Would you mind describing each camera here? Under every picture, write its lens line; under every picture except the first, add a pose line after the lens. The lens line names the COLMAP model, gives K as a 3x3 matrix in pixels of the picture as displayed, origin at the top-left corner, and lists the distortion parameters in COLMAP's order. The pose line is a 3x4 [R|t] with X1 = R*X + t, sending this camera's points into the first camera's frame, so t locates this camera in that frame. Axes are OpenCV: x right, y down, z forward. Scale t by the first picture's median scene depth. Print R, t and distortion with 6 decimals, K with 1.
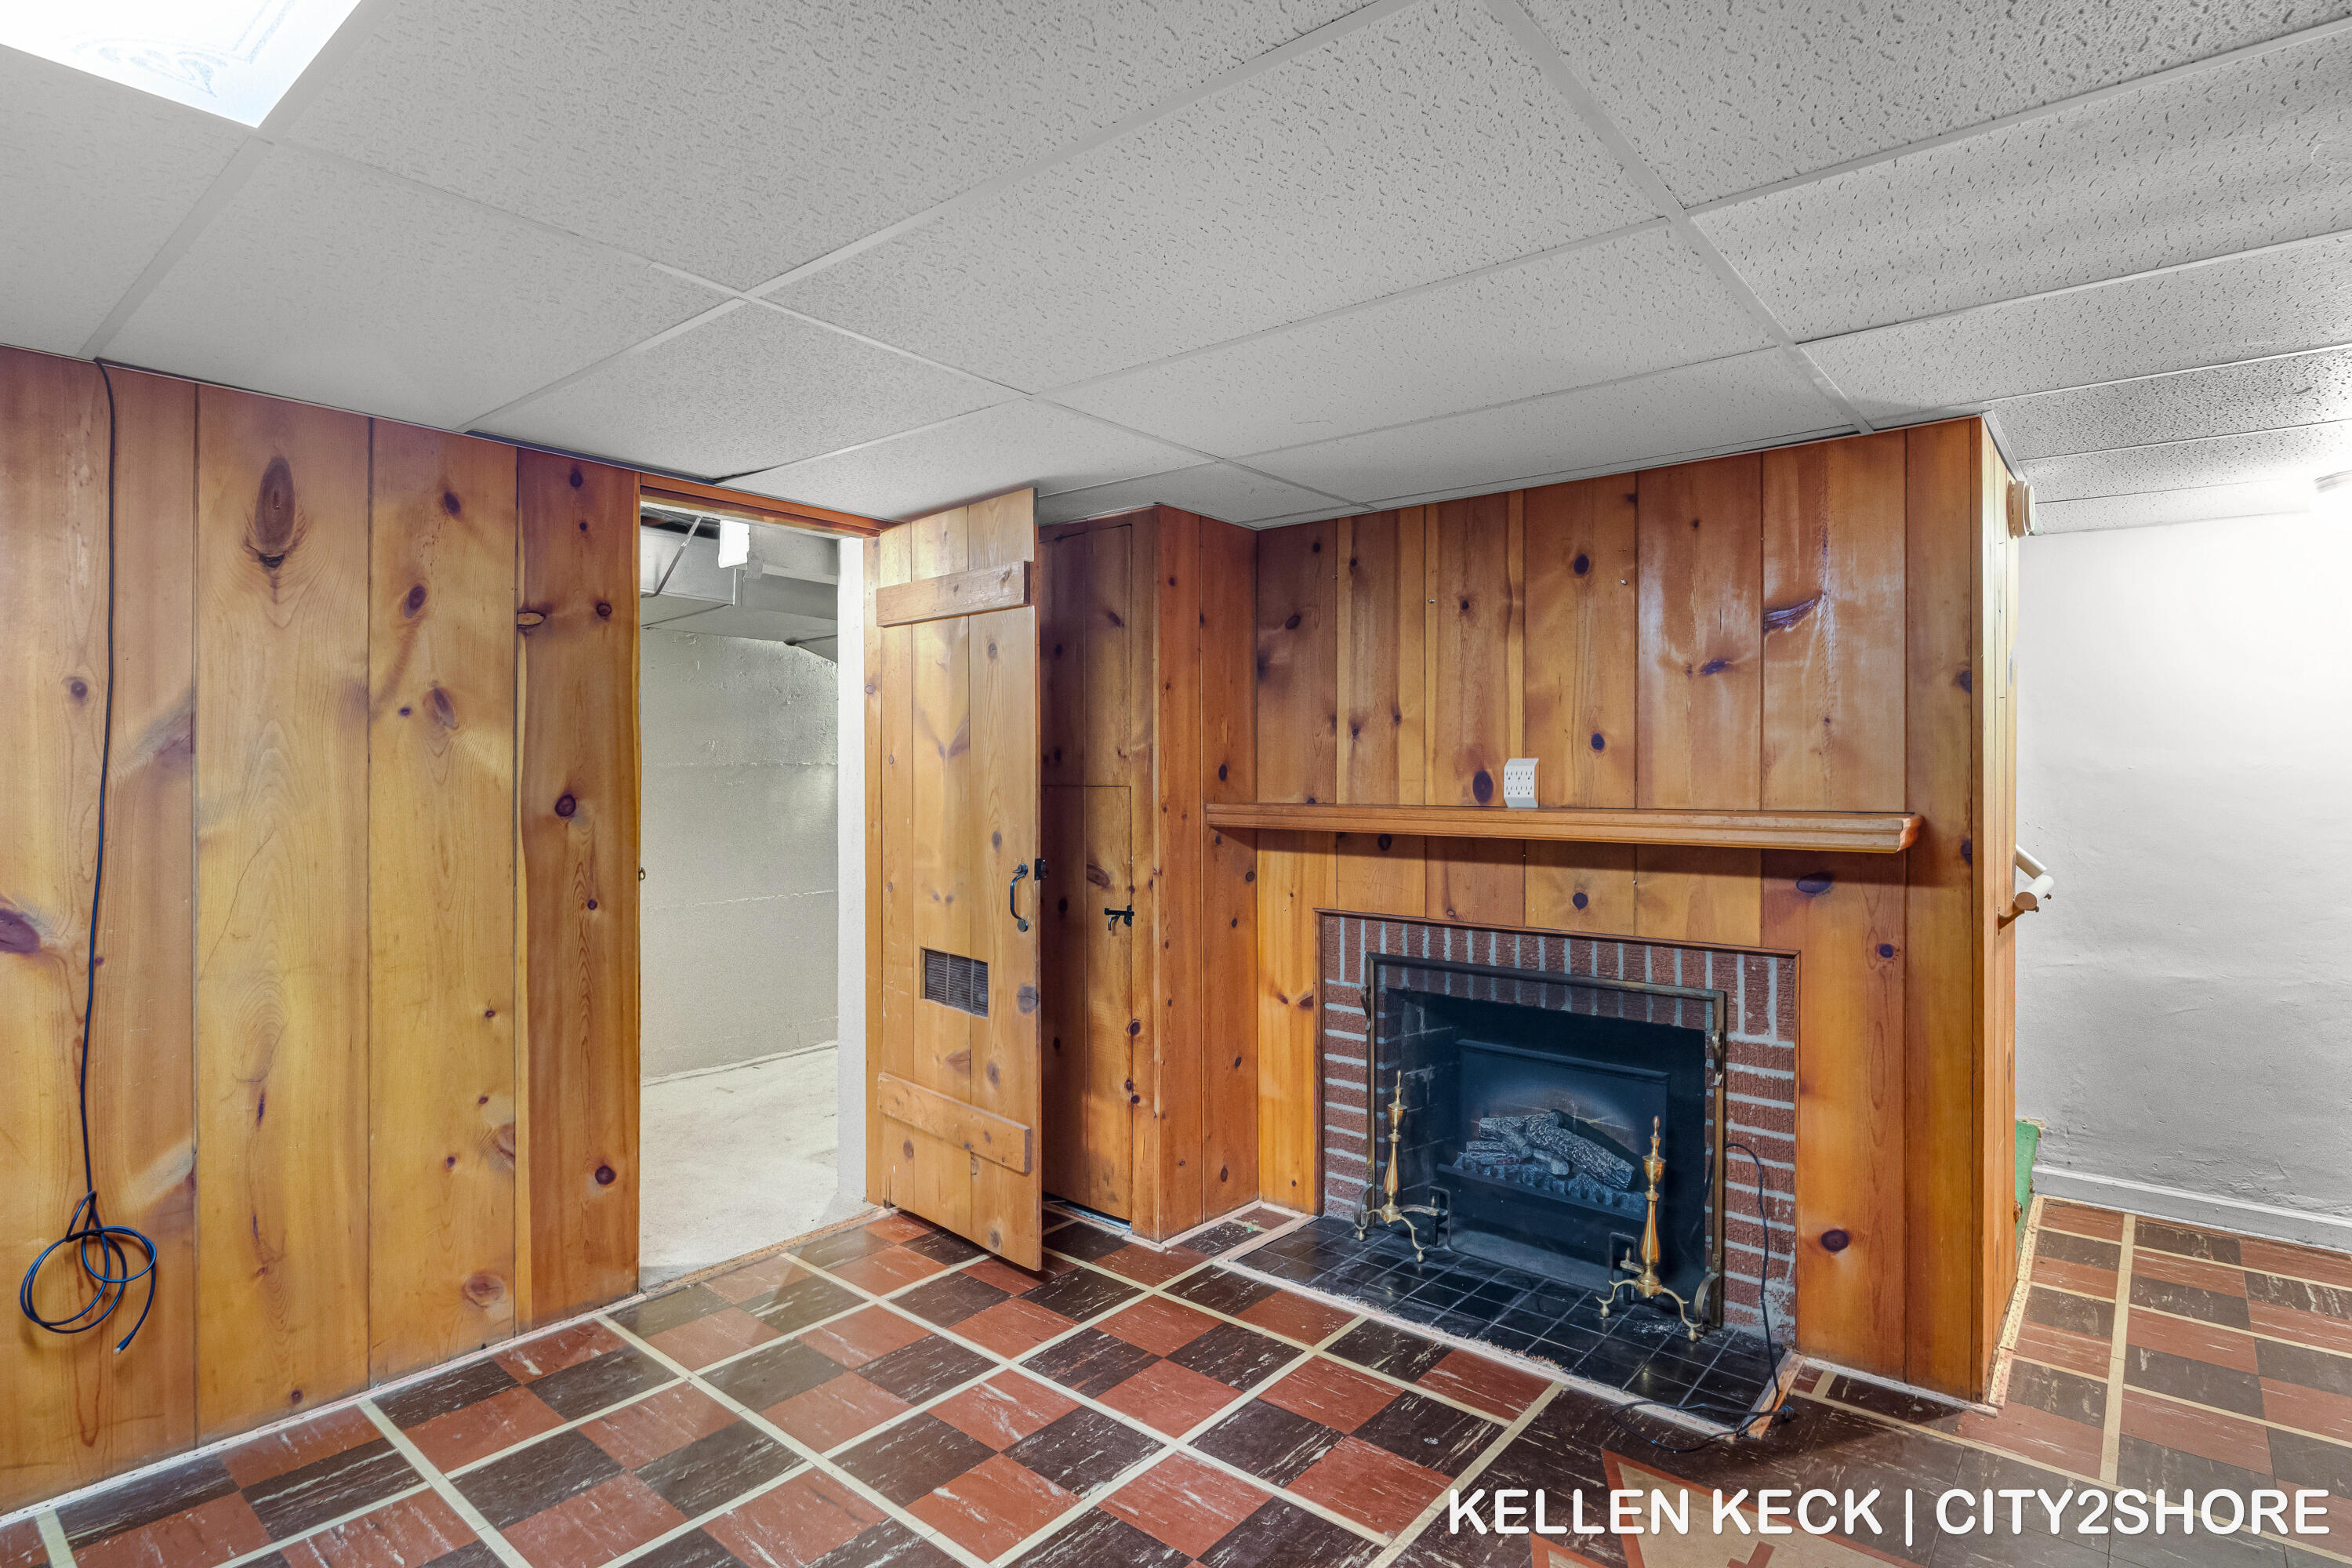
lens RADIAL K [[1209.0, 0, 1166.0], [0, 1209.0, 784.0], [0, 0, 1]] dist [-0.004118, 0.000017]
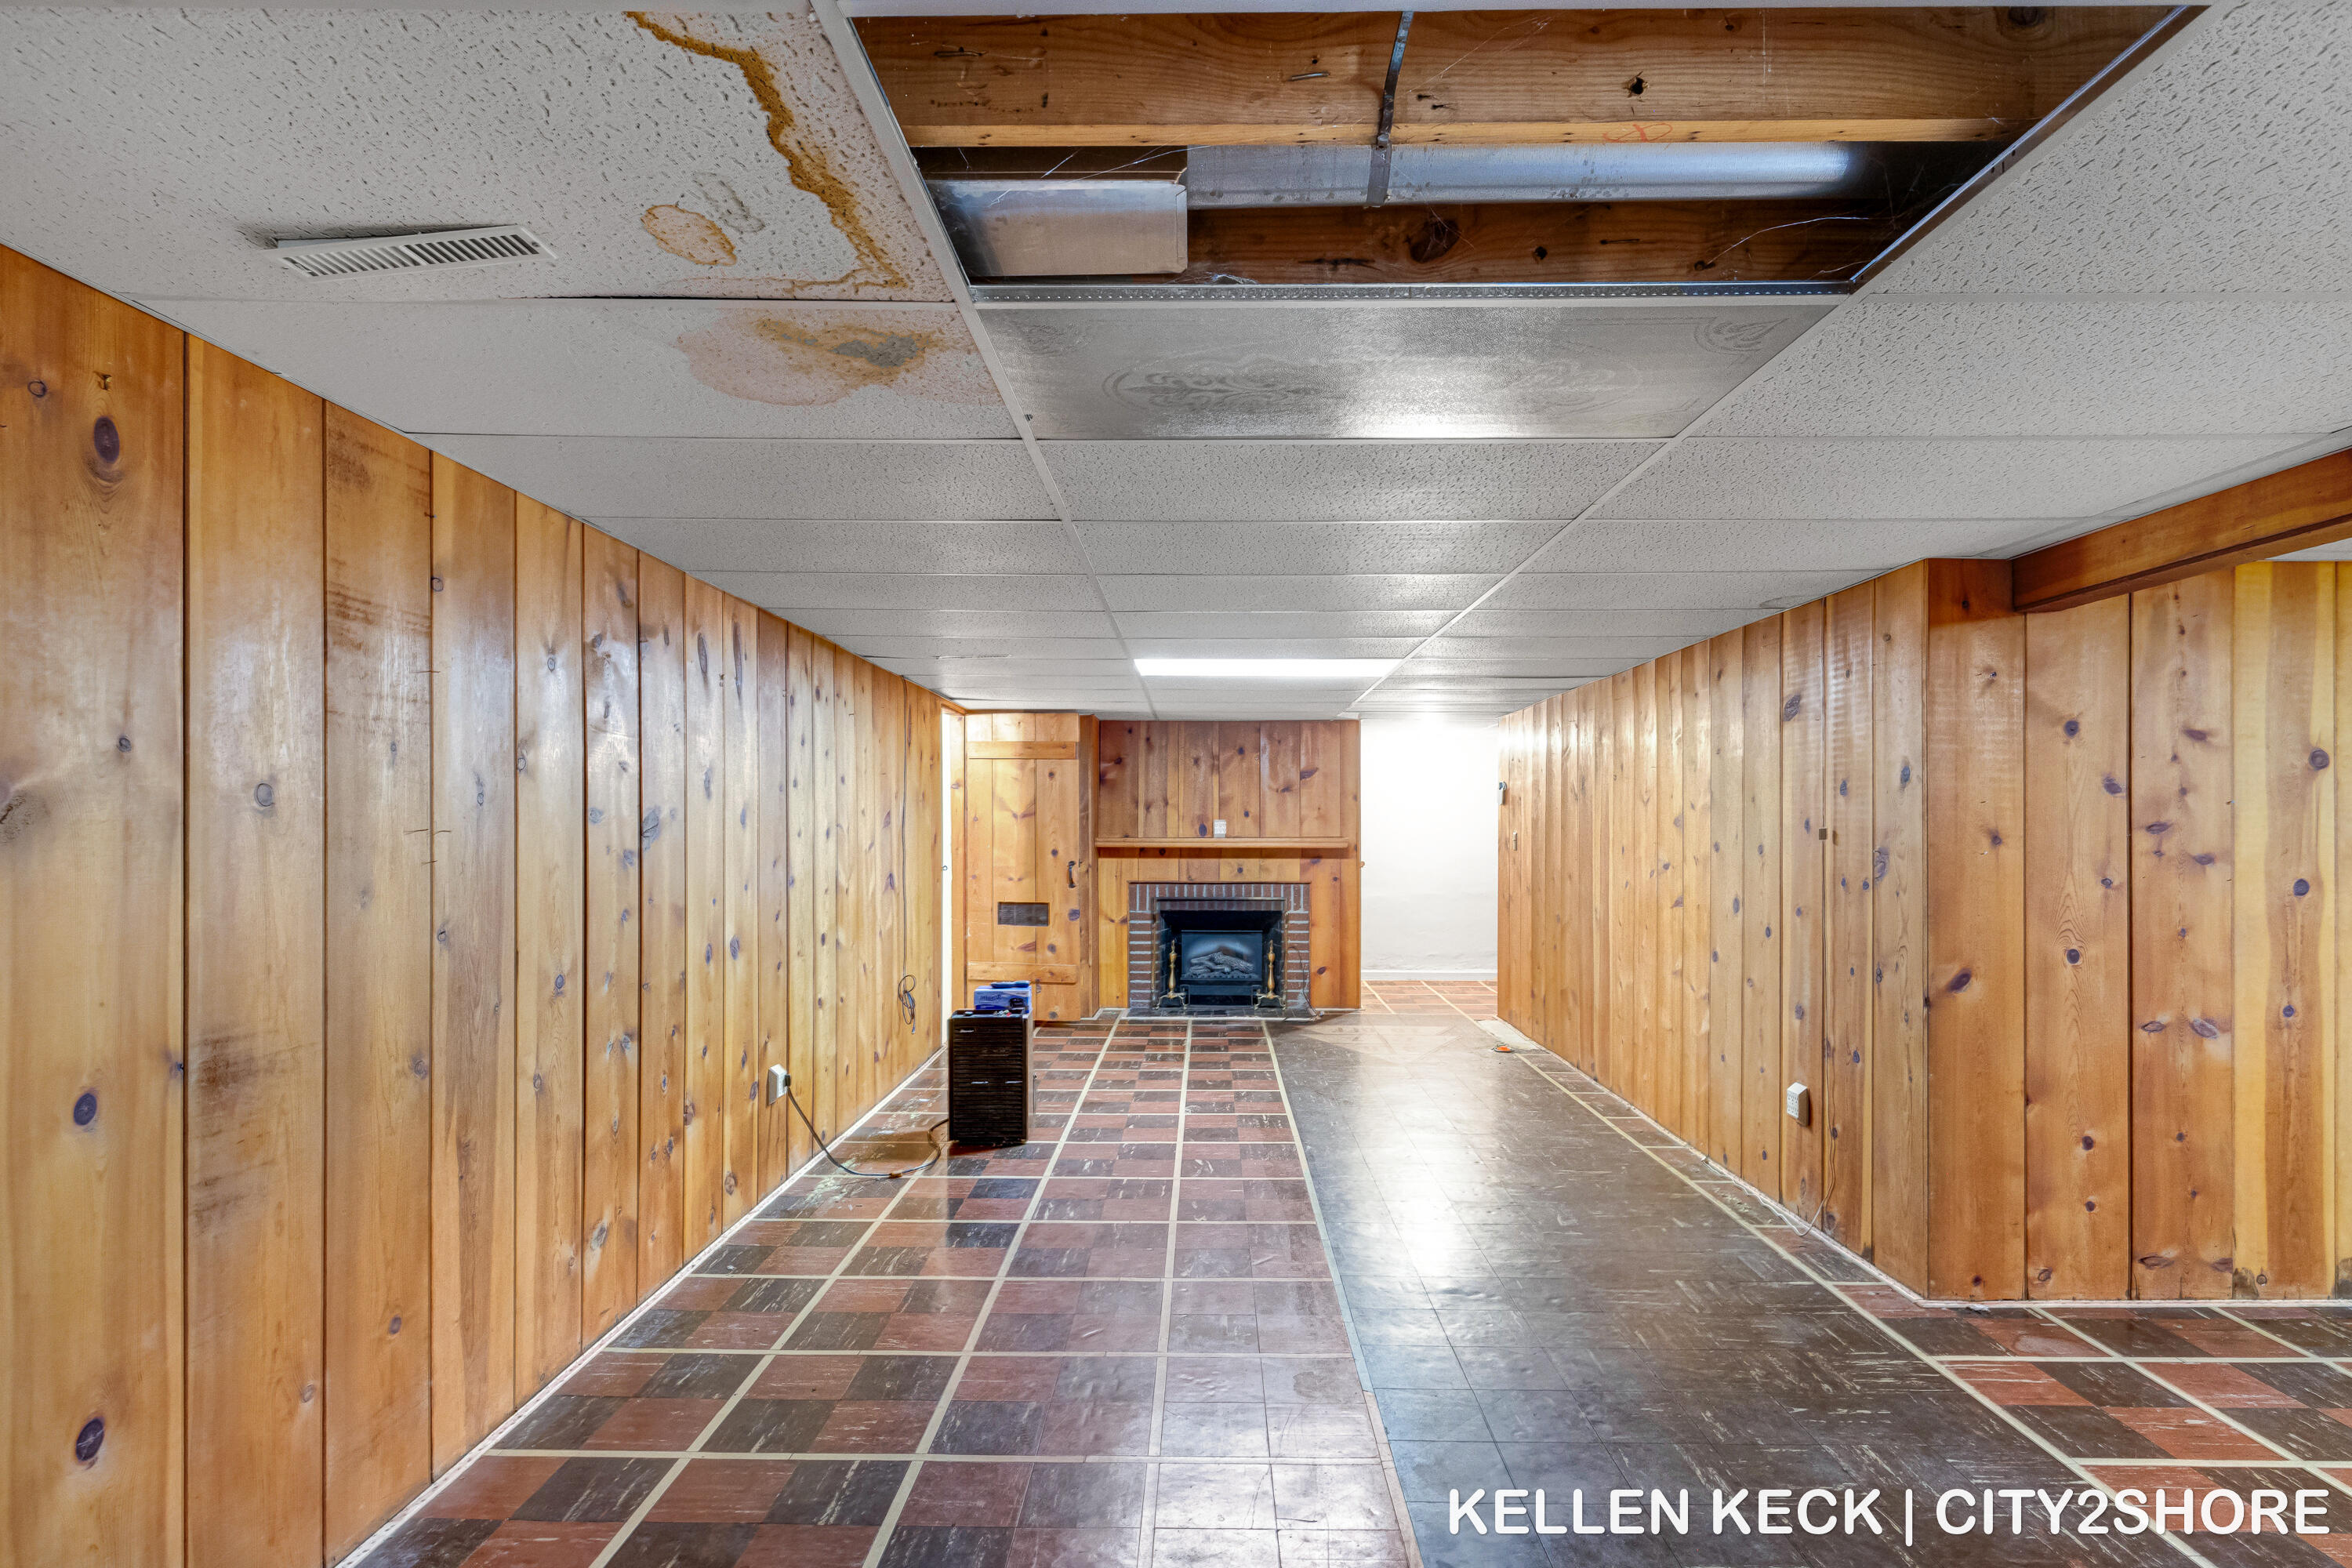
lens RADIAL K [[1209.0, 0, 1189.4], [0, 1209.0, 872.5], [0, 0, 1]] dist [-0.004118, 0.000017]
pose [[0.780780, -0.025330, 0.624292, -1.590427], [0.007263, 0.999478, 0.031469, 0.013151], [-0.624764, -0.020036, 0.780557, -1.185280]]
